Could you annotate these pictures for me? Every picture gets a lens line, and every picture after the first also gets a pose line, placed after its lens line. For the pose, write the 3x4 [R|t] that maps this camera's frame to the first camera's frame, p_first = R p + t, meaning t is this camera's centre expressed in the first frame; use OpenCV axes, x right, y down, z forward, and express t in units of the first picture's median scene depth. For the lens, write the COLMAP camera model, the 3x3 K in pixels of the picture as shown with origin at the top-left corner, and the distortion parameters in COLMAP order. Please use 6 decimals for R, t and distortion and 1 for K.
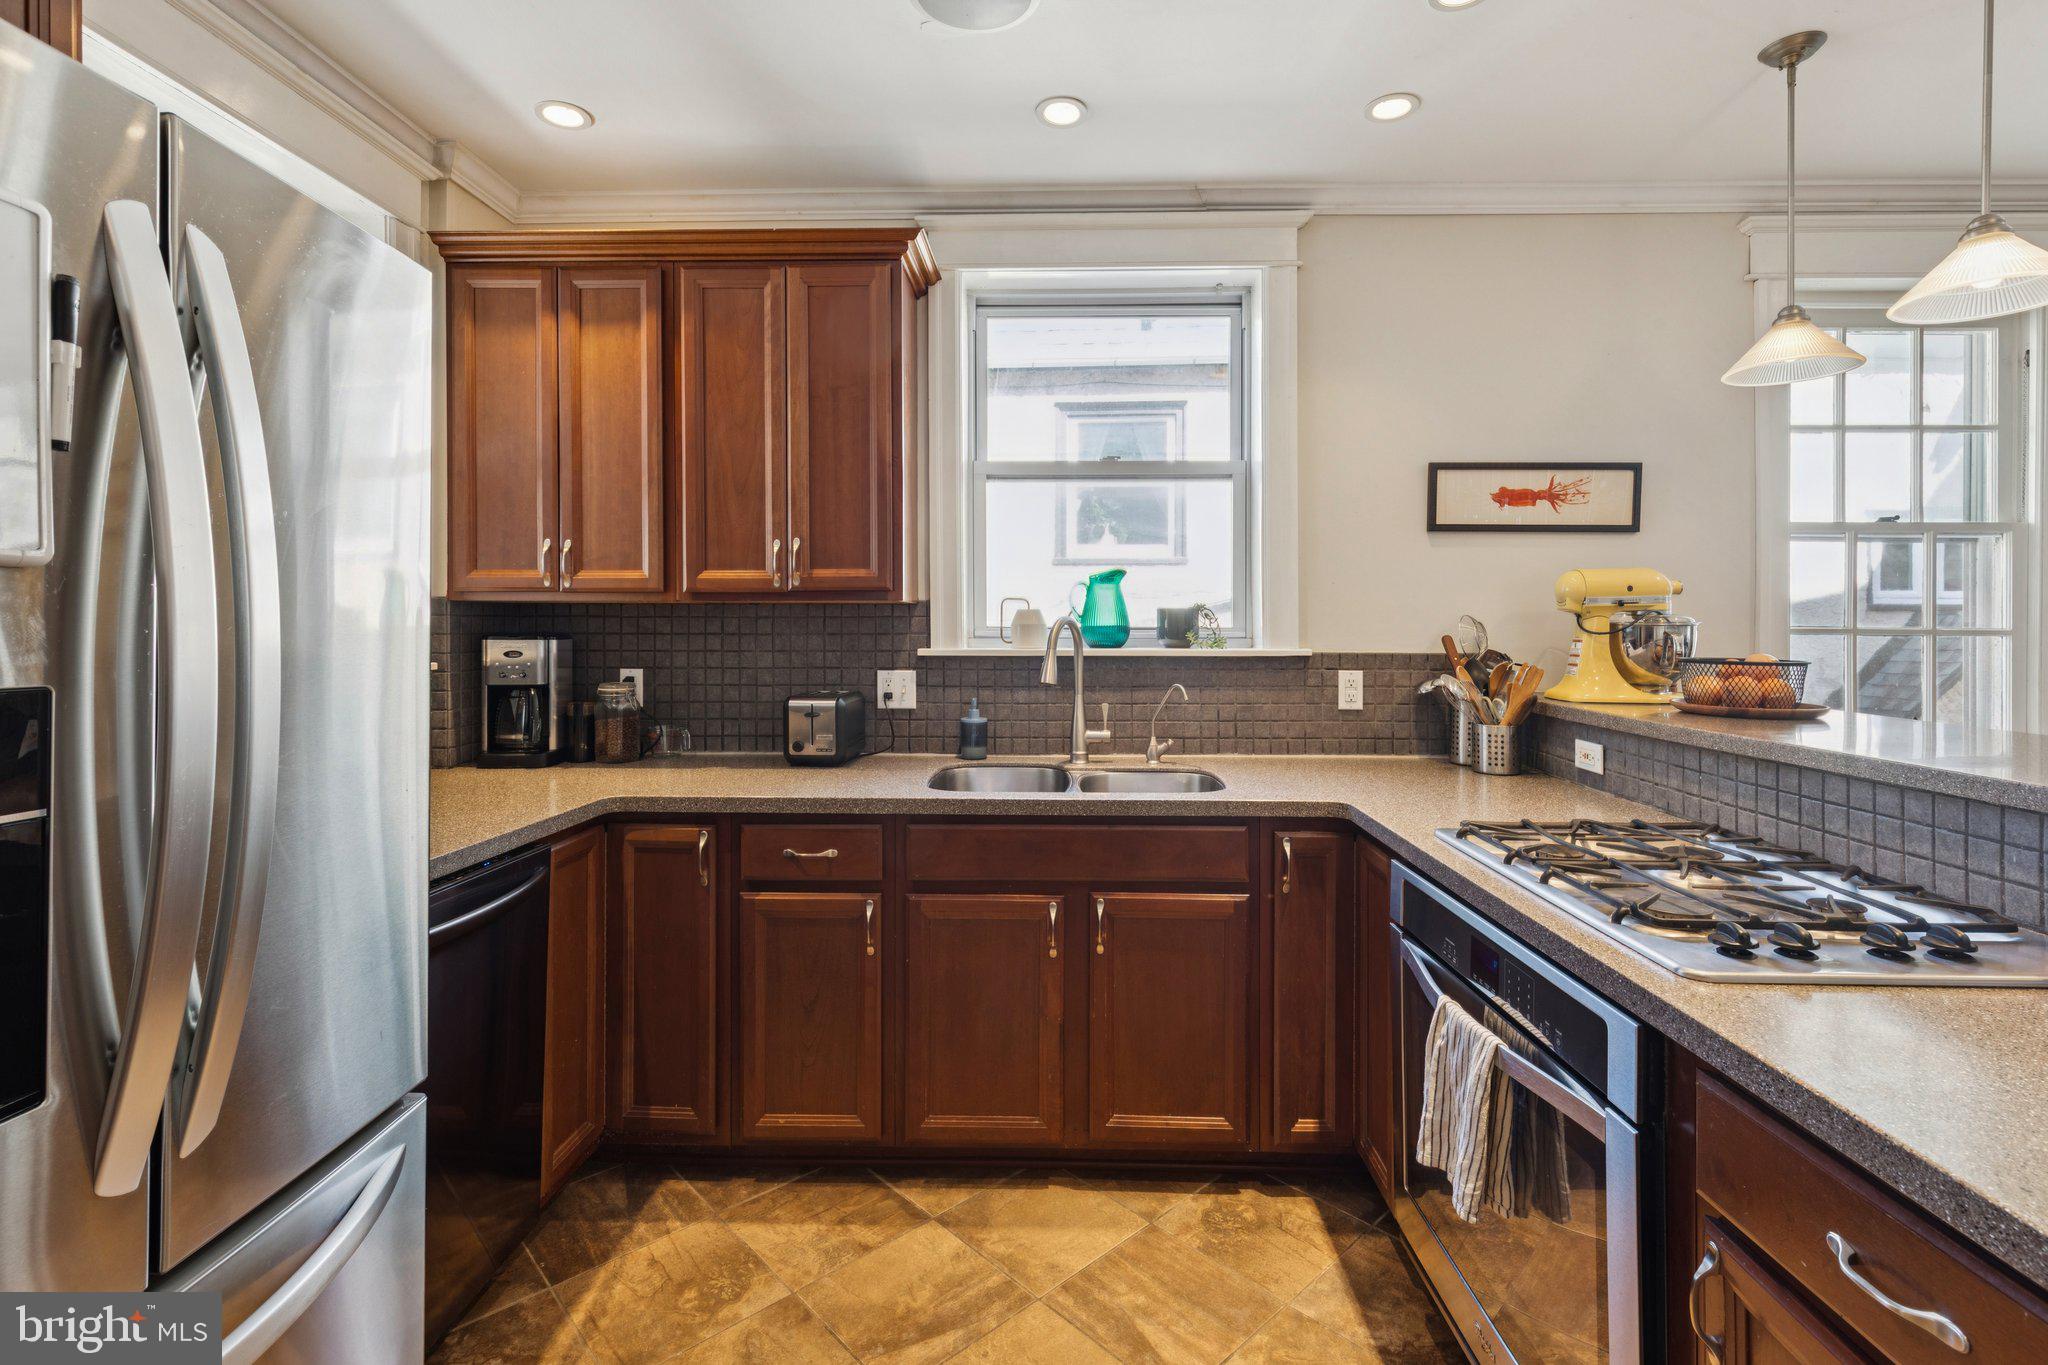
lens RADIAL K [[944.2, 0, 1036.4], [0, 944.2, 619.5], [0, 0, 1]] dist [0.003256, -0.000219]
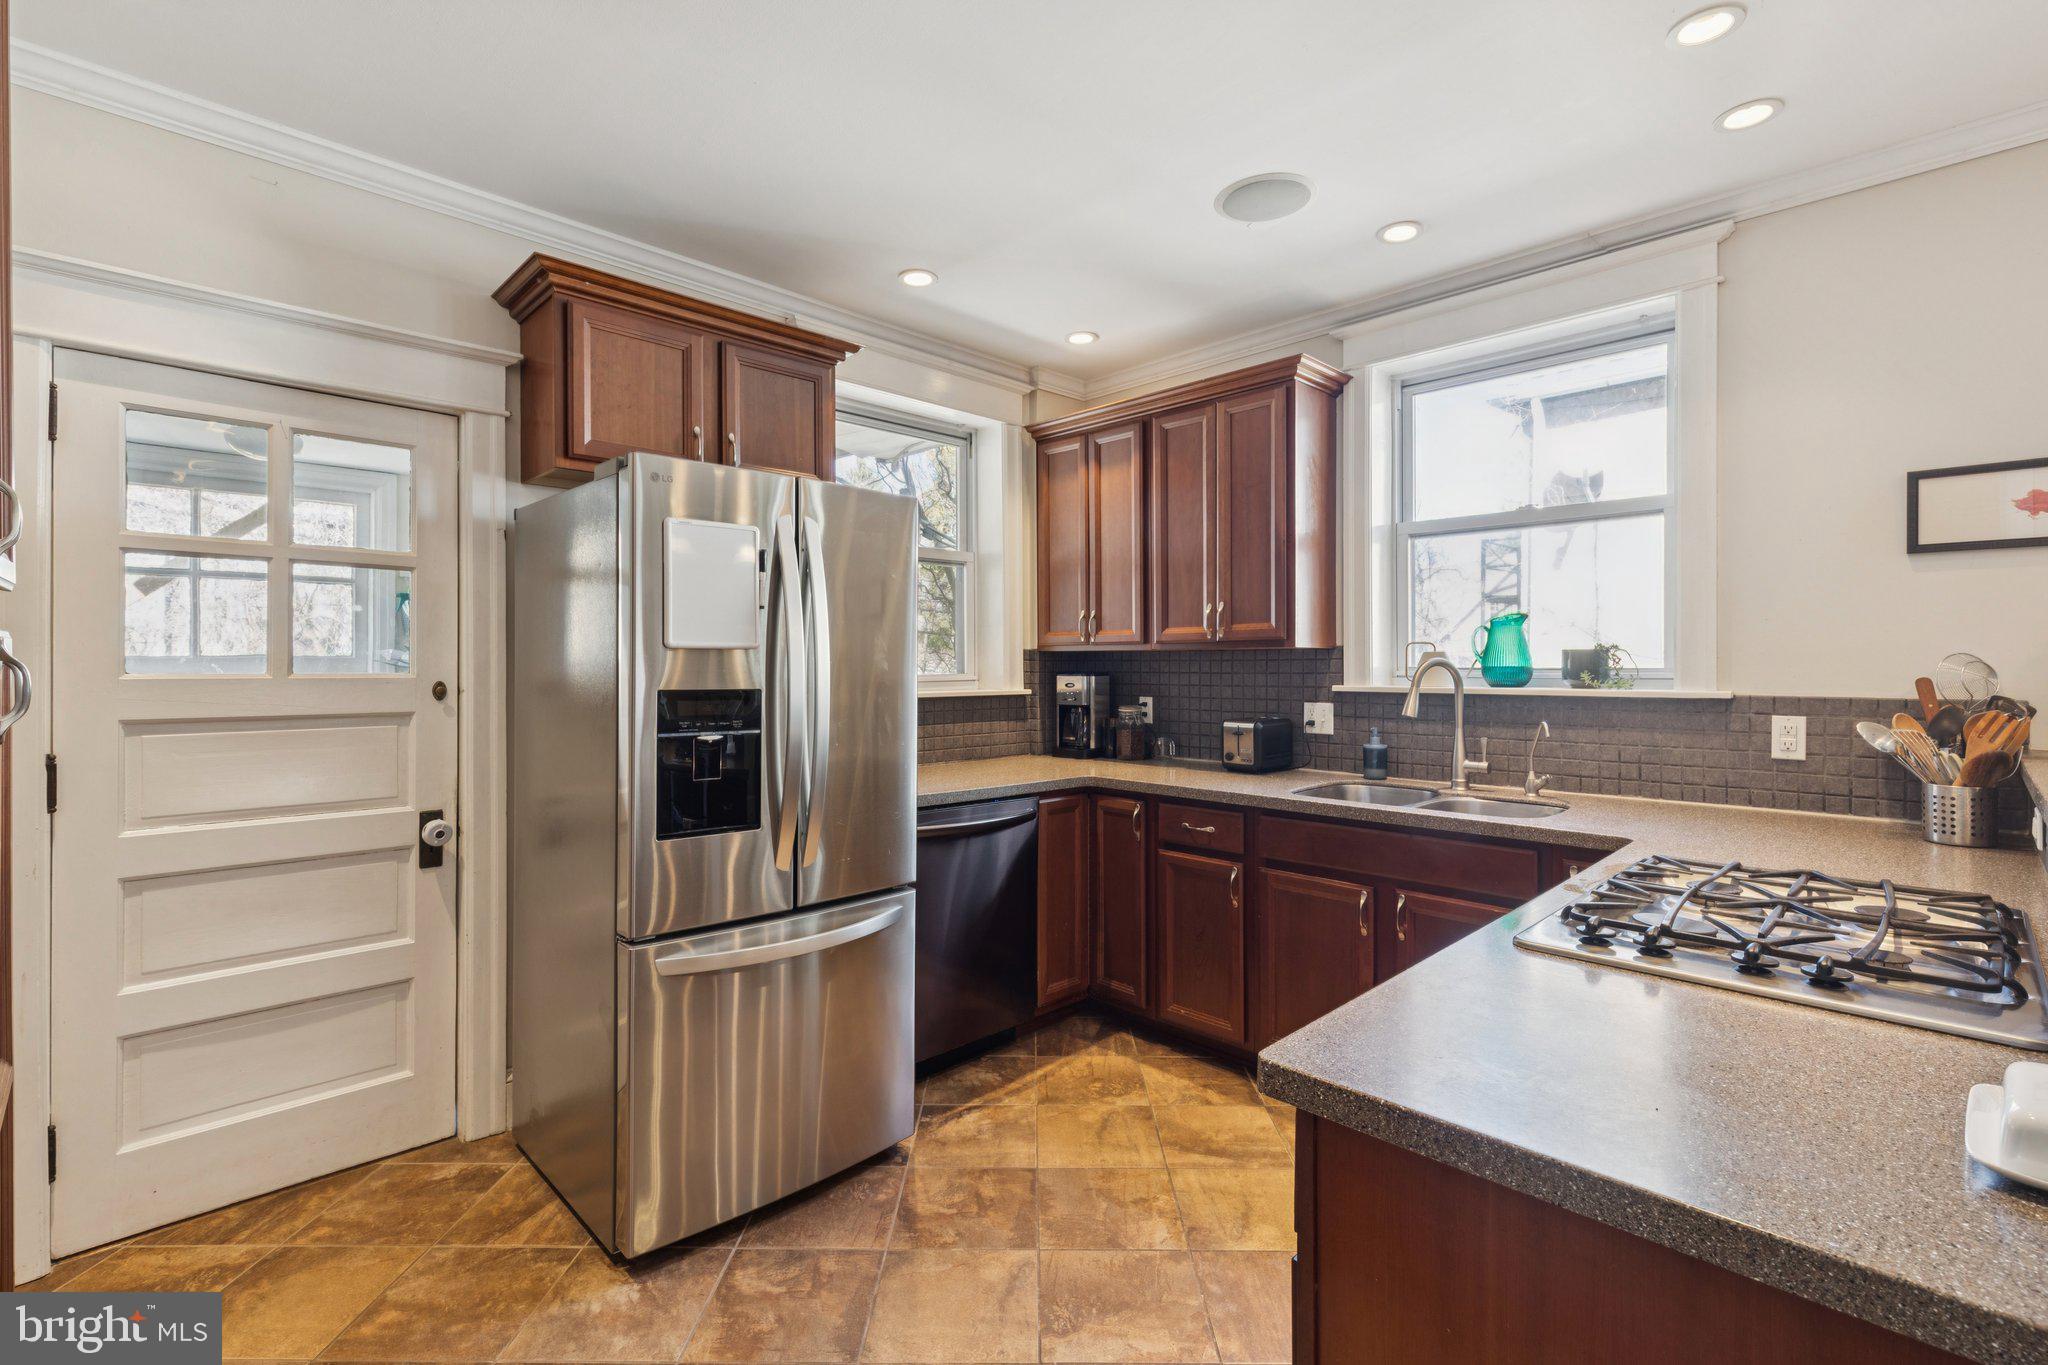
lens RADIAL K [[918.5, 0, 1026.7], [0, 918.5, 662.9], [0, 0, 1]] dist [0.001365, 0.000260]
pose [[0.721999, -0.003659, -0.691884, 0.450997], [0.006533, 0.999977, 0.001529, -0.002874], [0.691863, -0.005624, 0.722007, -0.145677]]
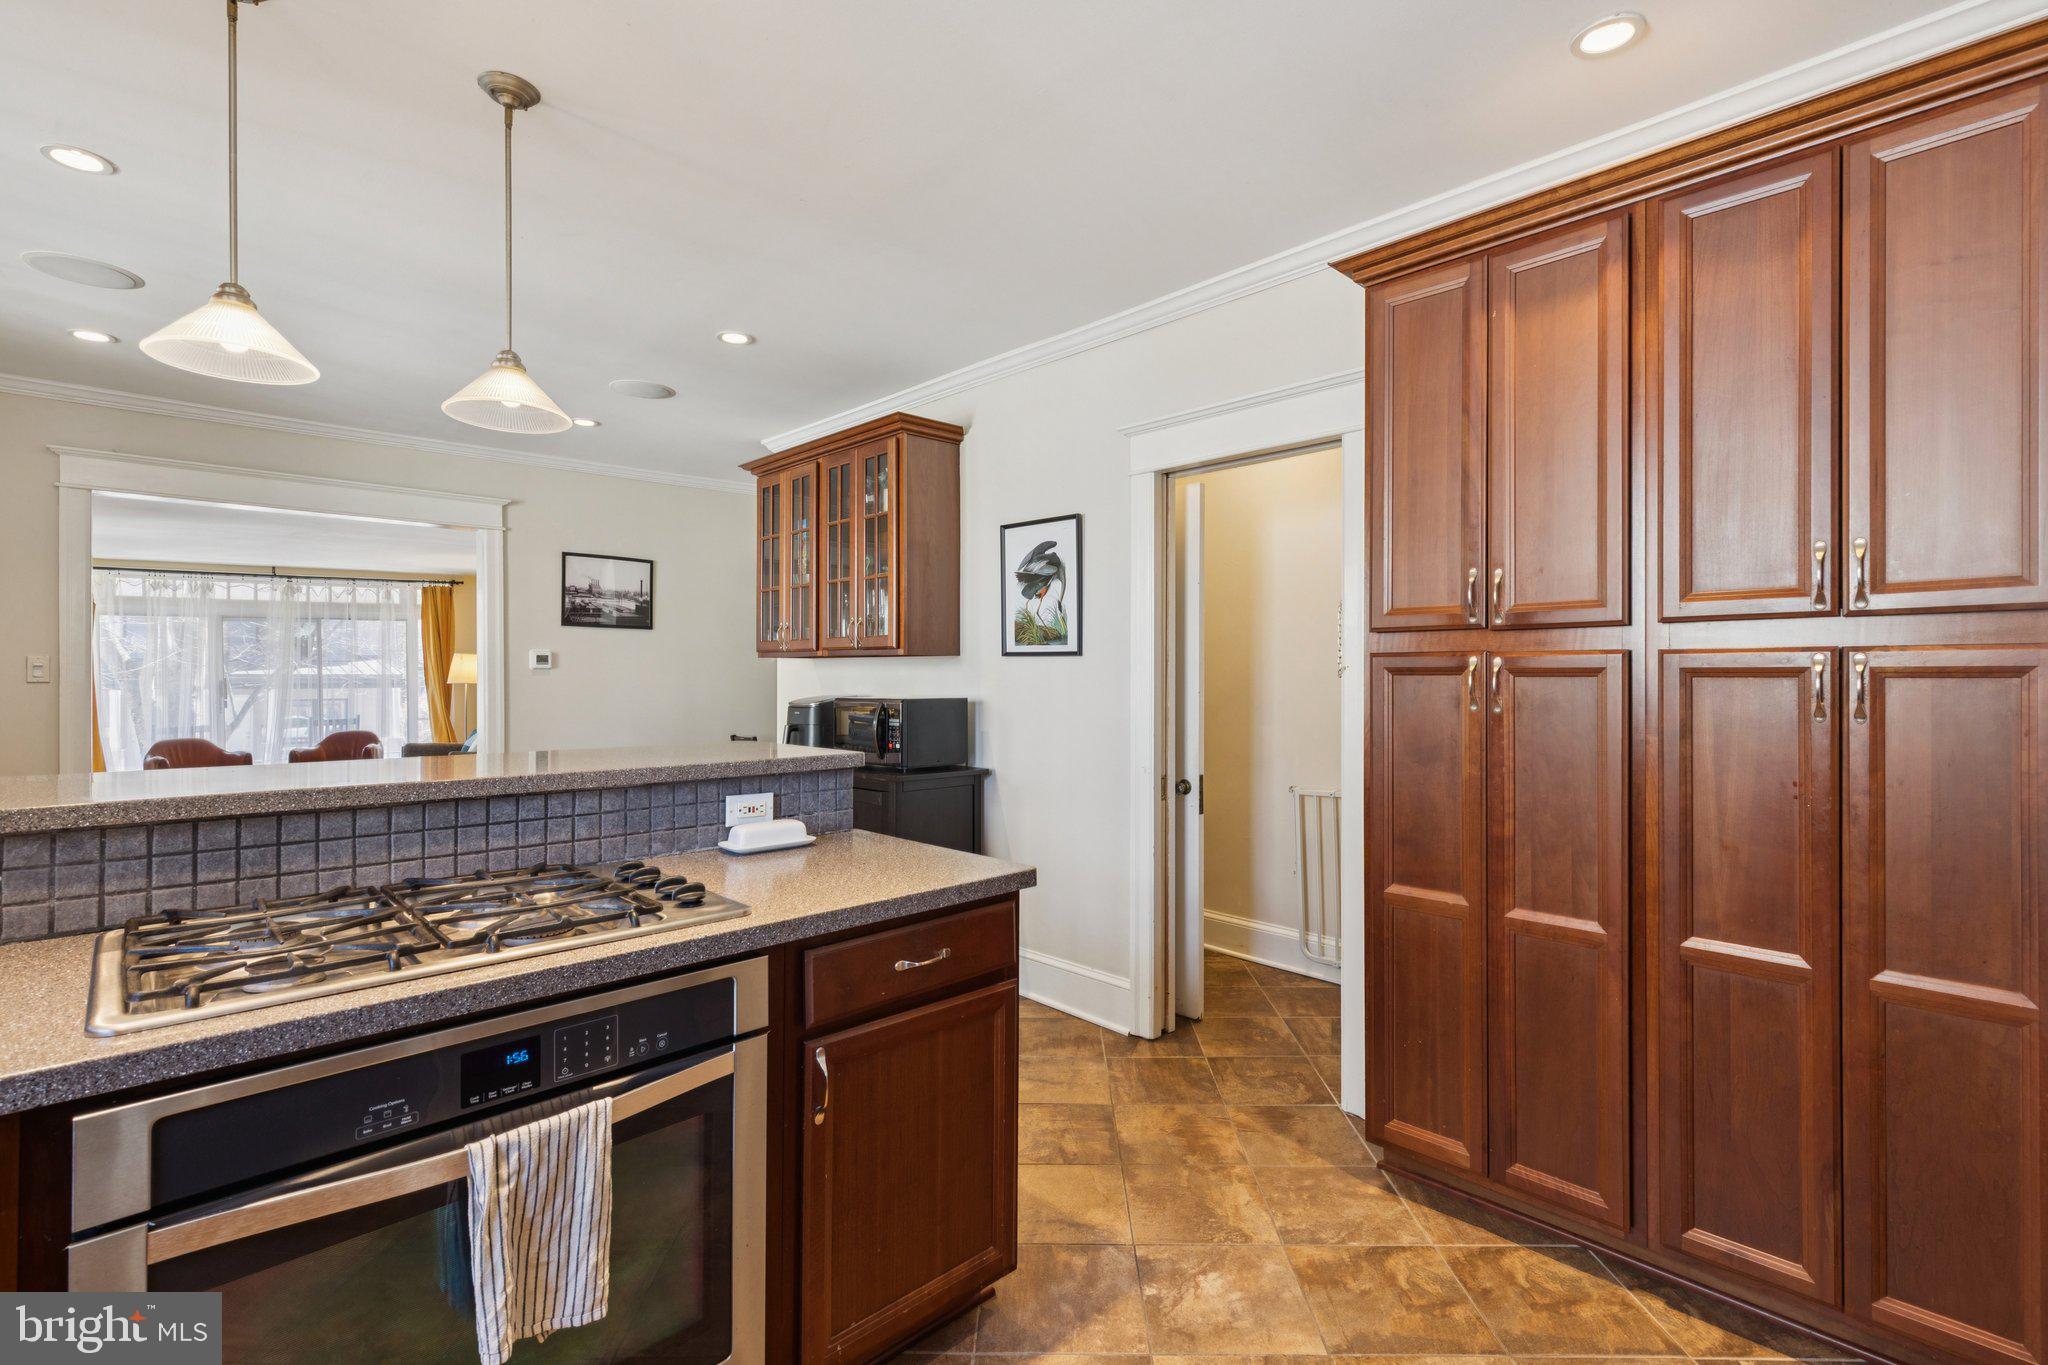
lens RADIAL K [[926.7, 0, 1036.3], [0, 926.7, 684.7], [0, 0, 1]] dist [0.001903, -0.000058]
pose [[-0.719455, -0.011266, 0.694448, -0.246791], [-0.009623, 0.999934, 0.006252, 0.007872], [-0.694472, -0.002185, -0.719516, 0.713854]]
